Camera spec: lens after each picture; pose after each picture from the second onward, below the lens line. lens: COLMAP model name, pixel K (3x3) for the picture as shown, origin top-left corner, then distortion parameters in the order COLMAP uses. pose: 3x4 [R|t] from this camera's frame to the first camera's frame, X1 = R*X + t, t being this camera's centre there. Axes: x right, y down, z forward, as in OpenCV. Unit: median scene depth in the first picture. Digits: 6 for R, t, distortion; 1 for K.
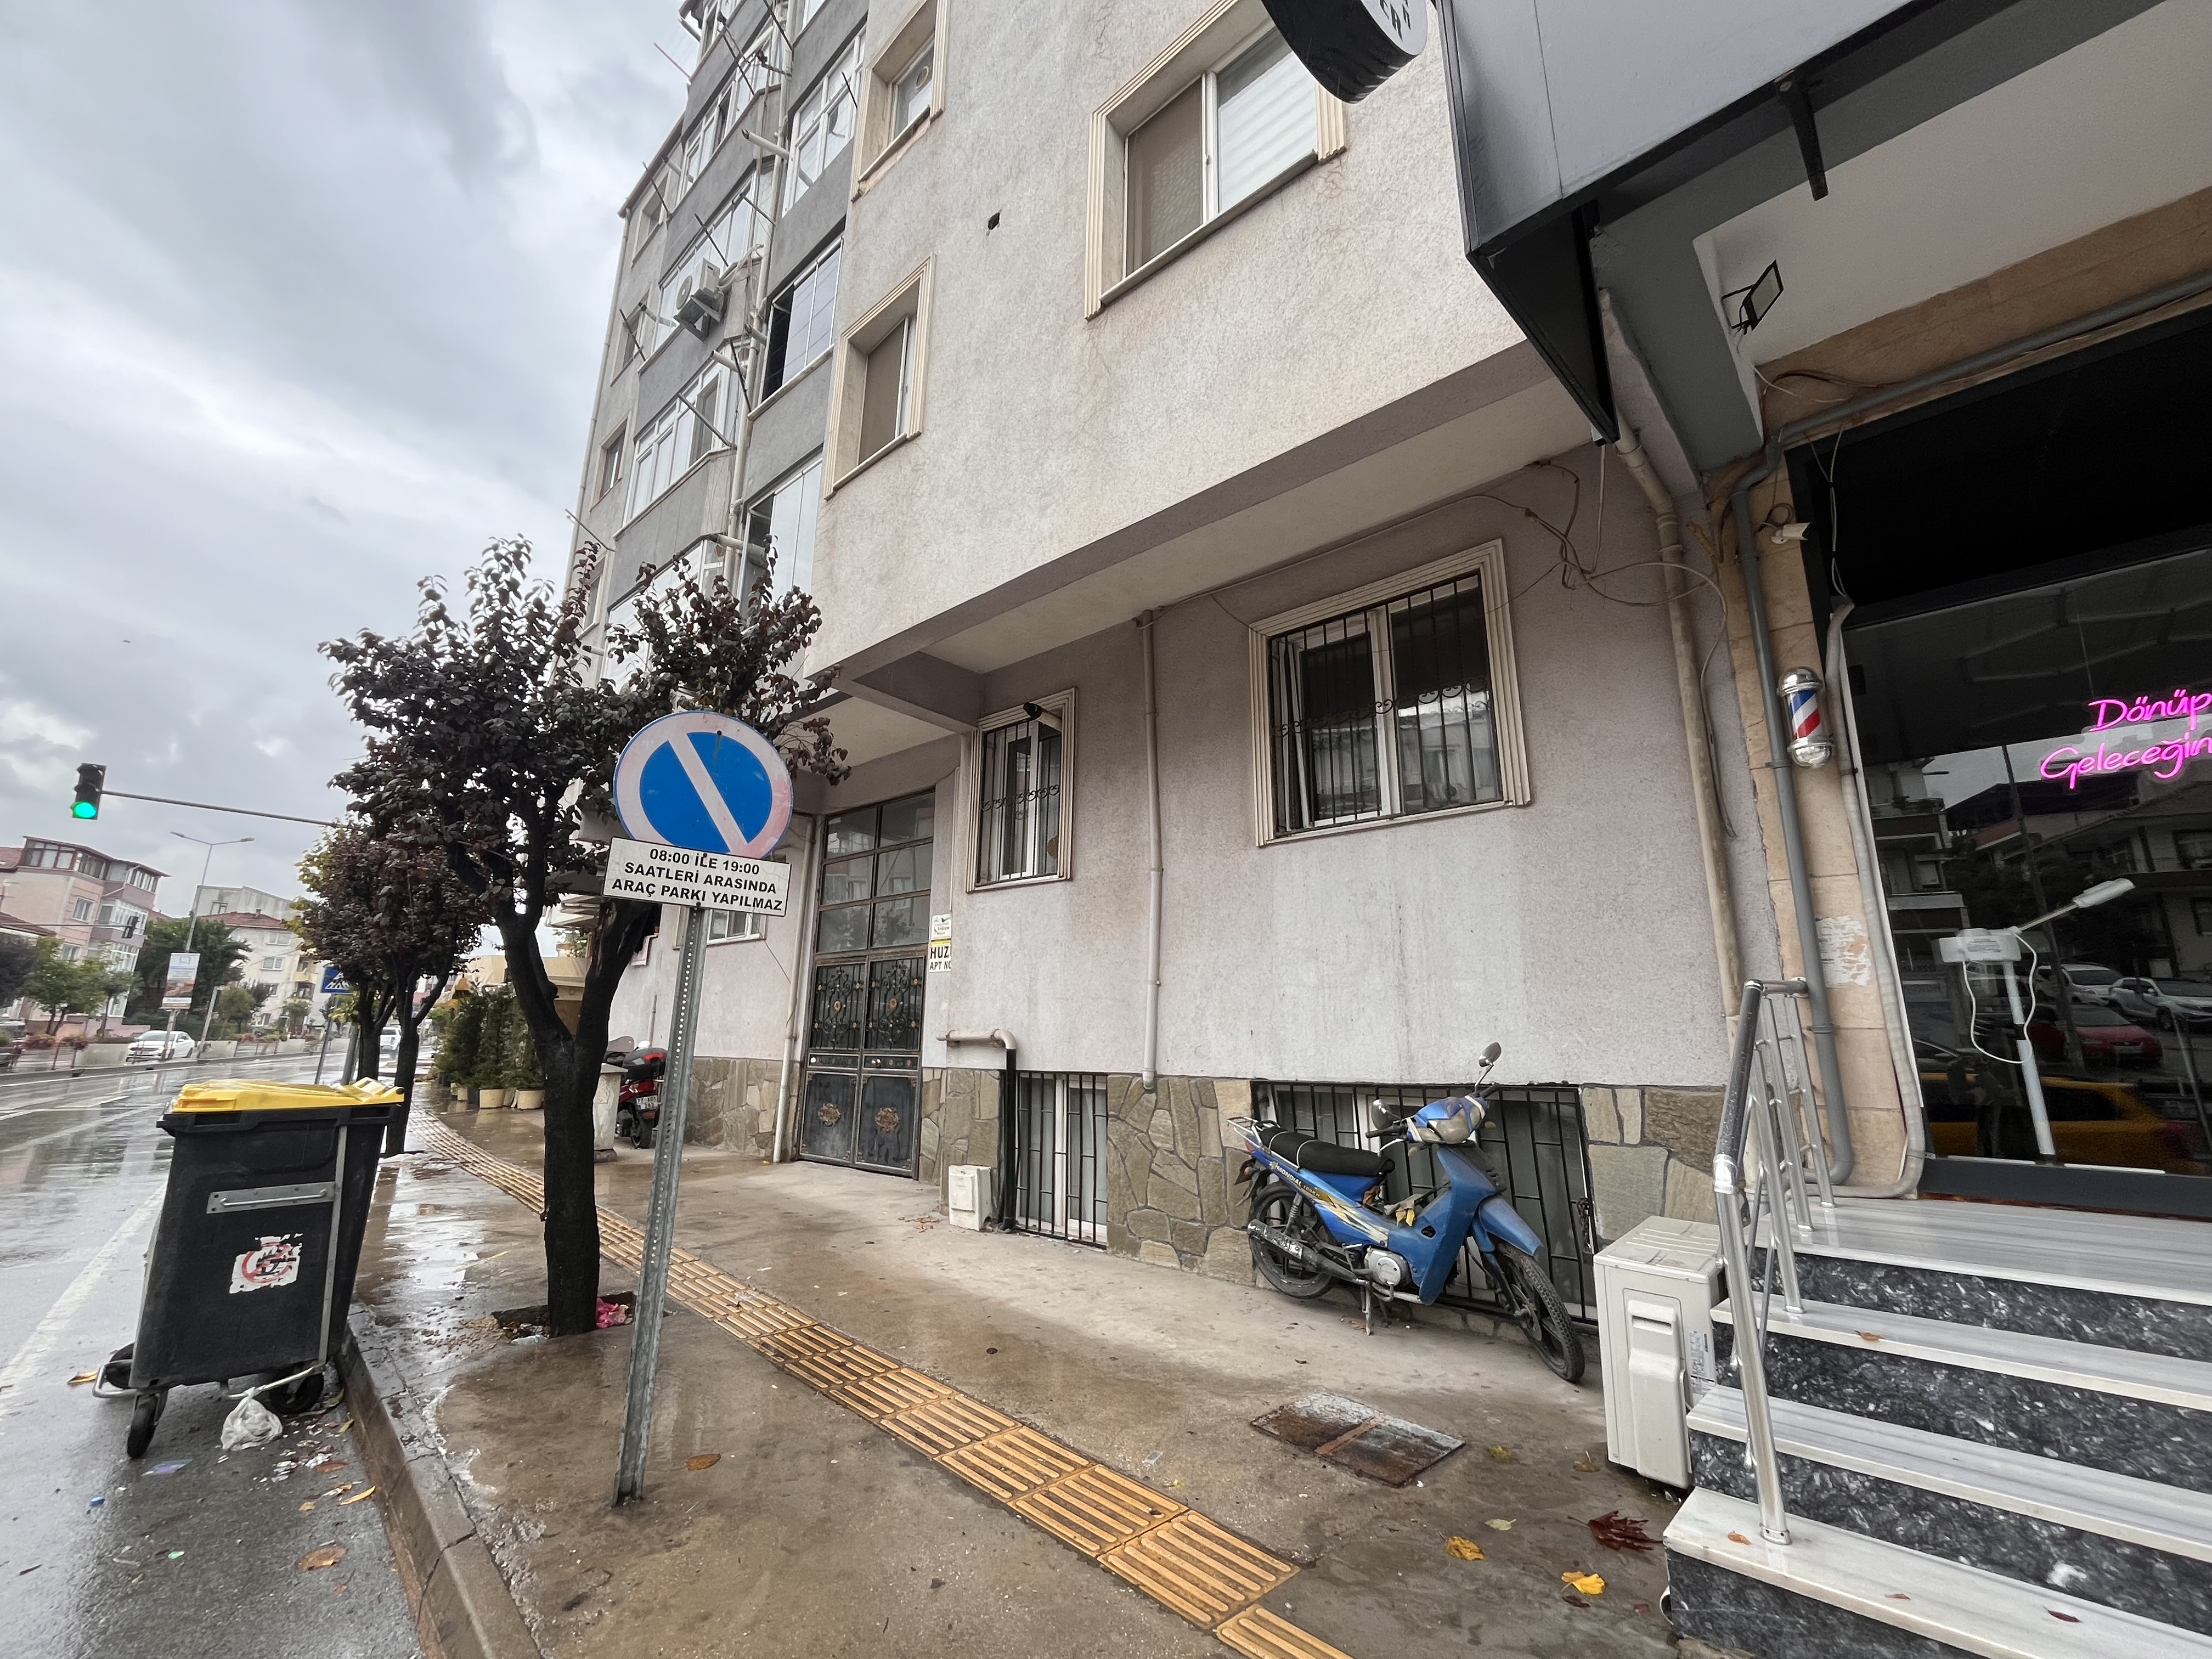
lens RADIAL K [[898.2, 0, 1101.4], [0, 898.2, 830.5], [0, 0, 1]] dist [-0.003367, -0.000367]
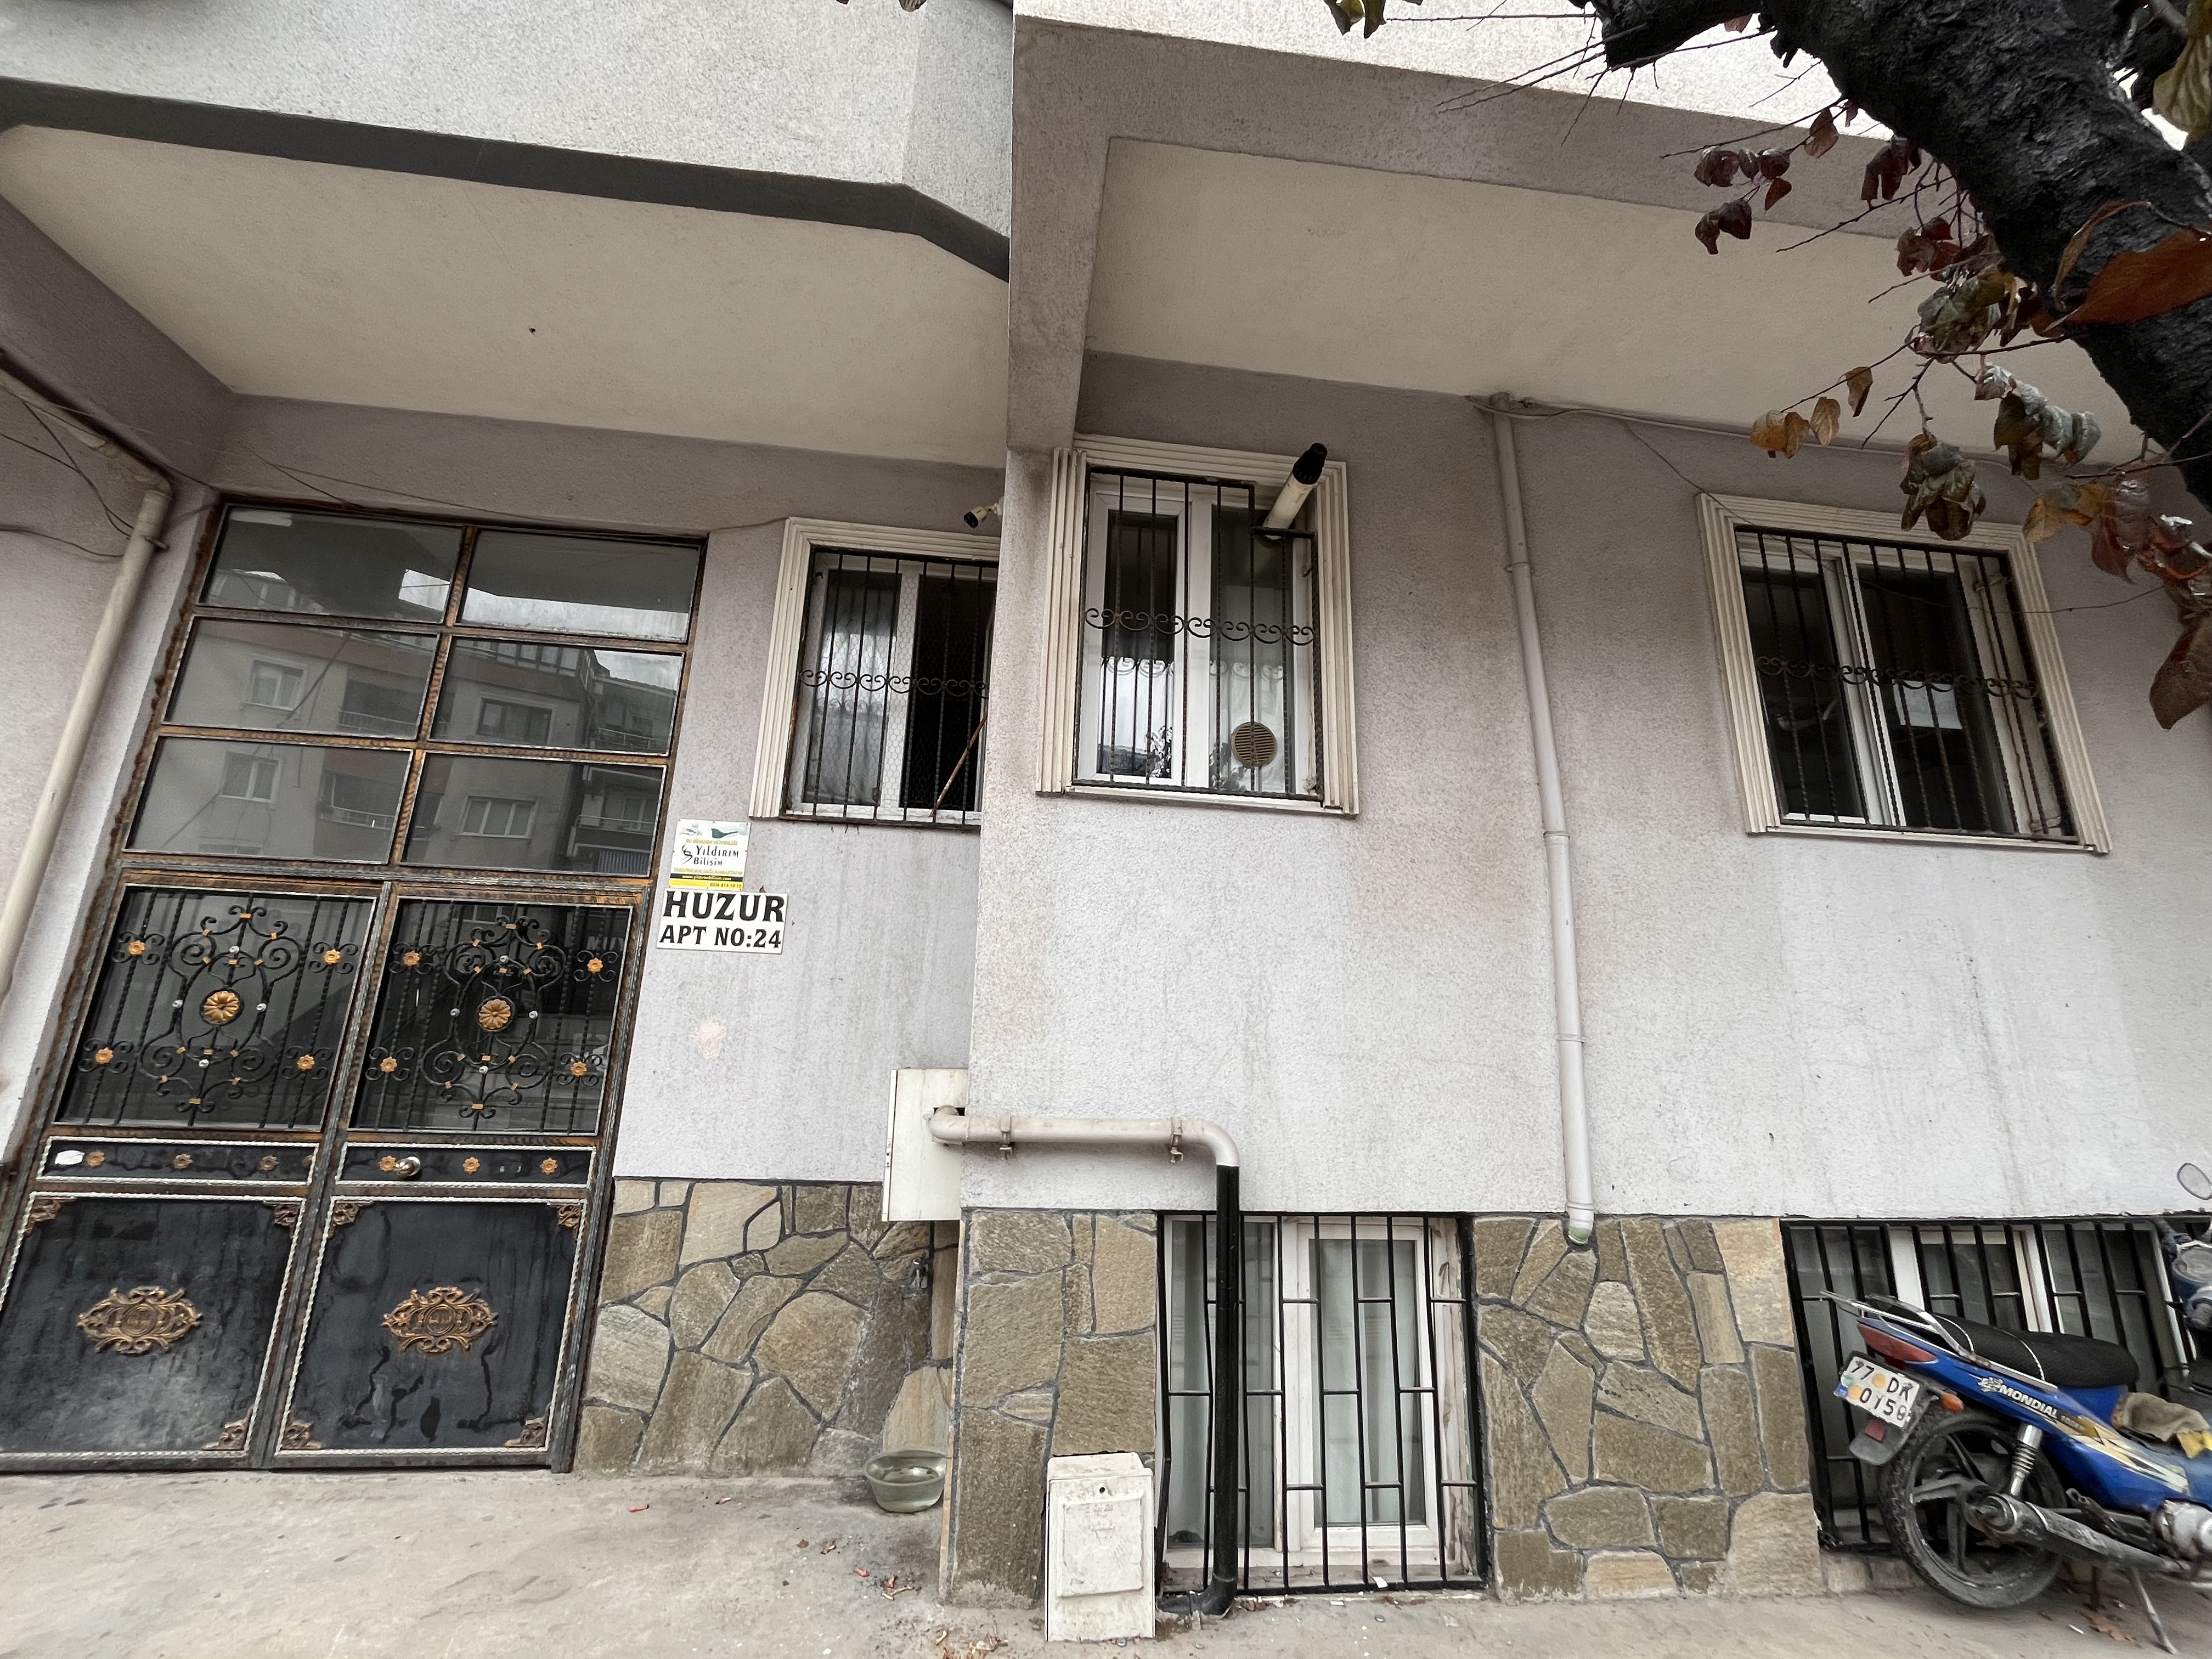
lens RADIAL K [[898.2, 0, 1101.4], [0, 898.2, 830.5], [0, 0, 1]] dist [-0.003367, -0.000367]
pose [[0.672523, 0.182249, 0.717285, -0.545323], [-0.193004, 0.978856, -0.067749, 0.137651], [-0.714466, -0.092877, 0.693478, 0.839582]]
